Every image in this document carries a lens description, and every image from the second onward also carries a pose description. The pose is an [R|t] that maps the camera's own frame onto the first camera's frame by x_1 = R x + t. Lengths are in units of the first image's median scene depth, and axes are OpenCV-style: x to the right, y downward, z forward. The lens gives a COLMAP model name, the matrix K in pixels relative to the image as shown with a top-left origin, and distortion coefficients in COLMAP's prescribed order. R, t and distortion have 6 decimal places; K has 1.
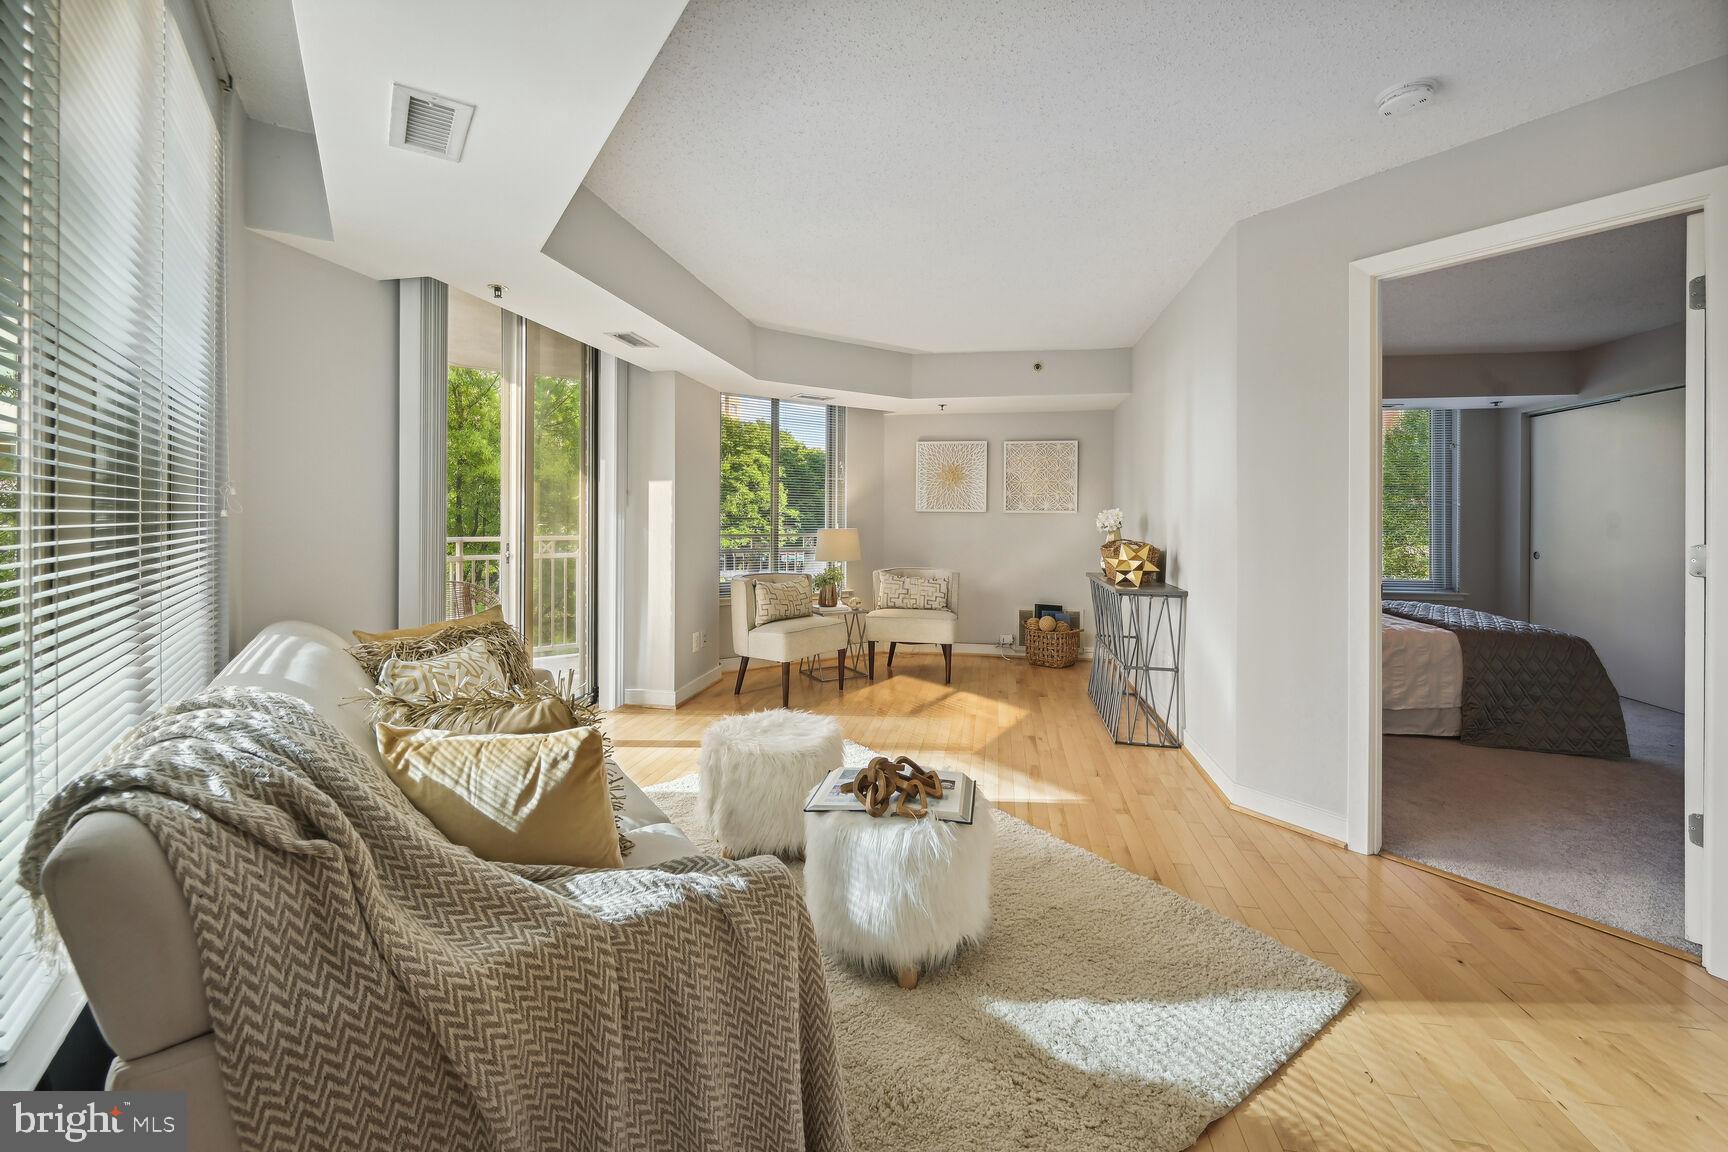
lens RADIAL K [[720.7, 0, 865.7], [0, 720.7, 520.7], [0, 0, 1]] dist [-0.001265, -0.000084]
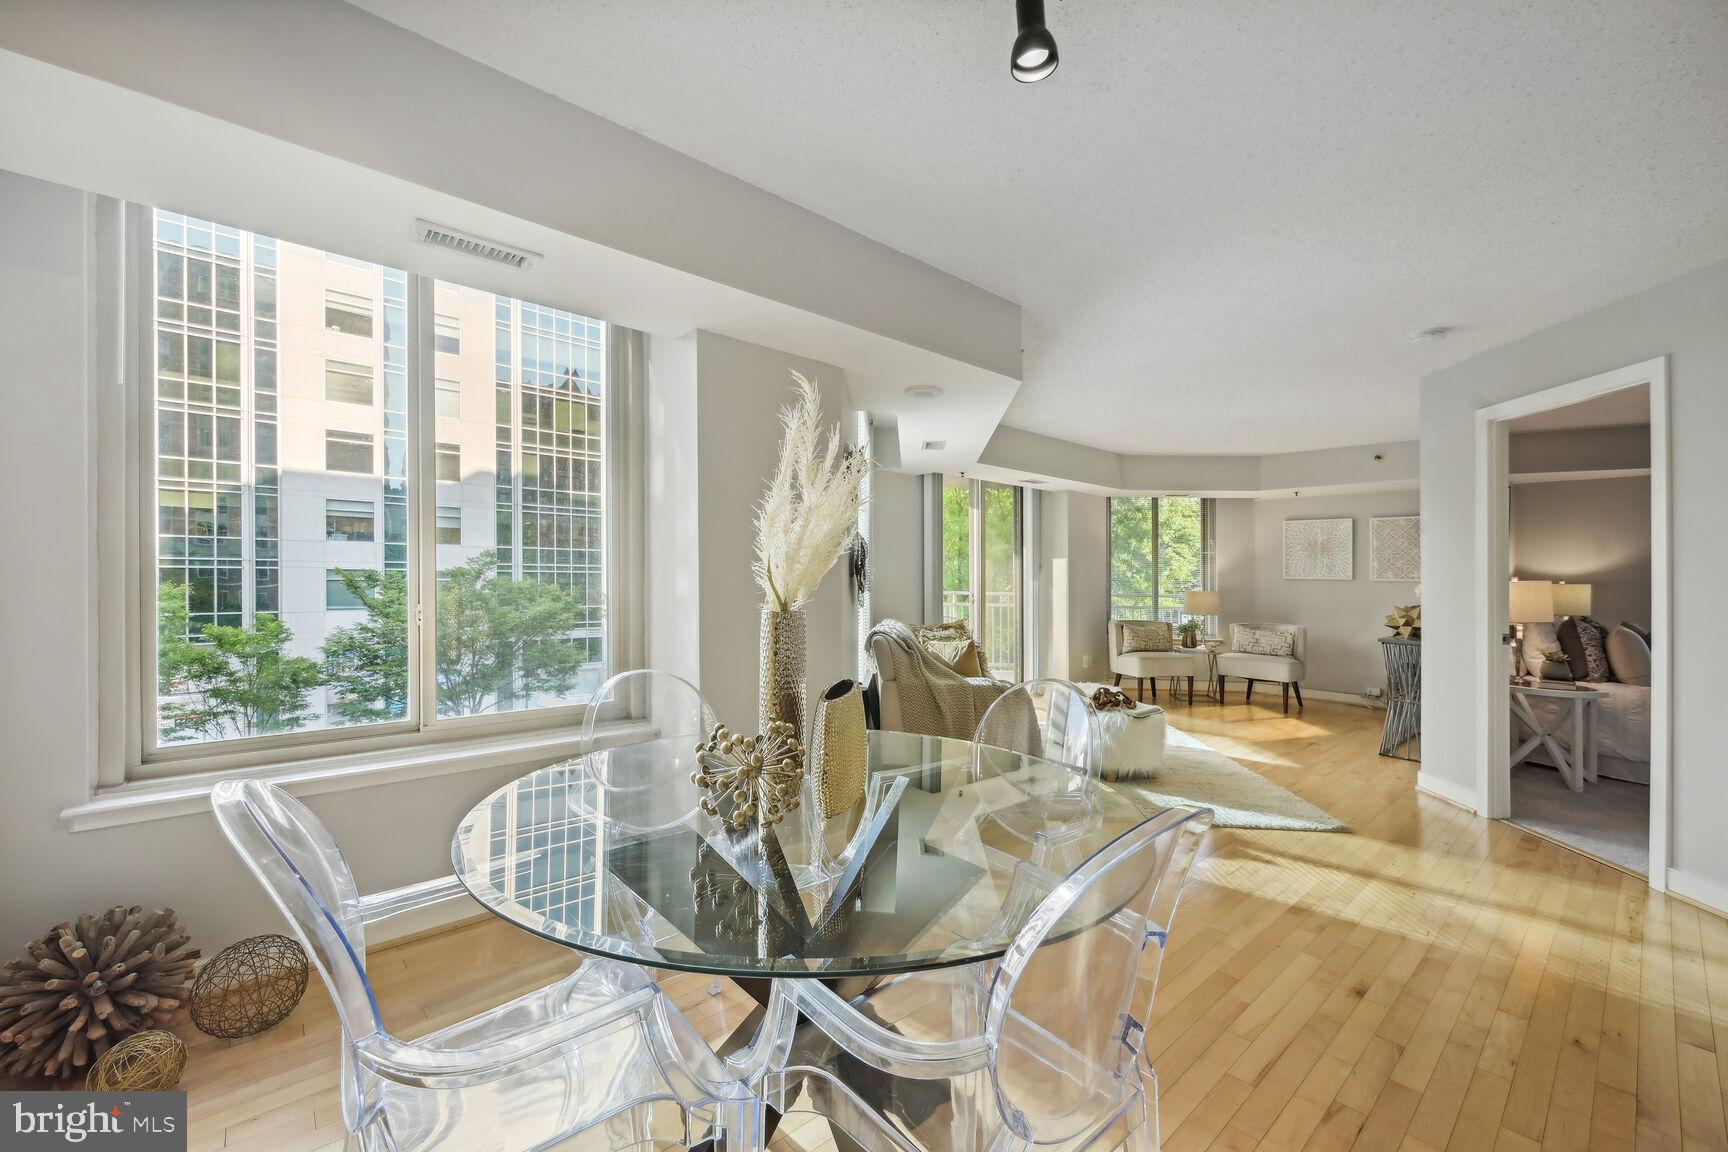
lens RADIAL K [[691.8, 0, 858.7], [0, 691.8, 586.5], [0, 0, 1]] dist [-0.000554, -0.000274]
pose [[0.784699, 0.015254, -0.619689, 0.313324], [-0.015389, 0.999868, 0.005125, 0.006329], [0.619686, 0.005515, 0.784830, -0.492647]]
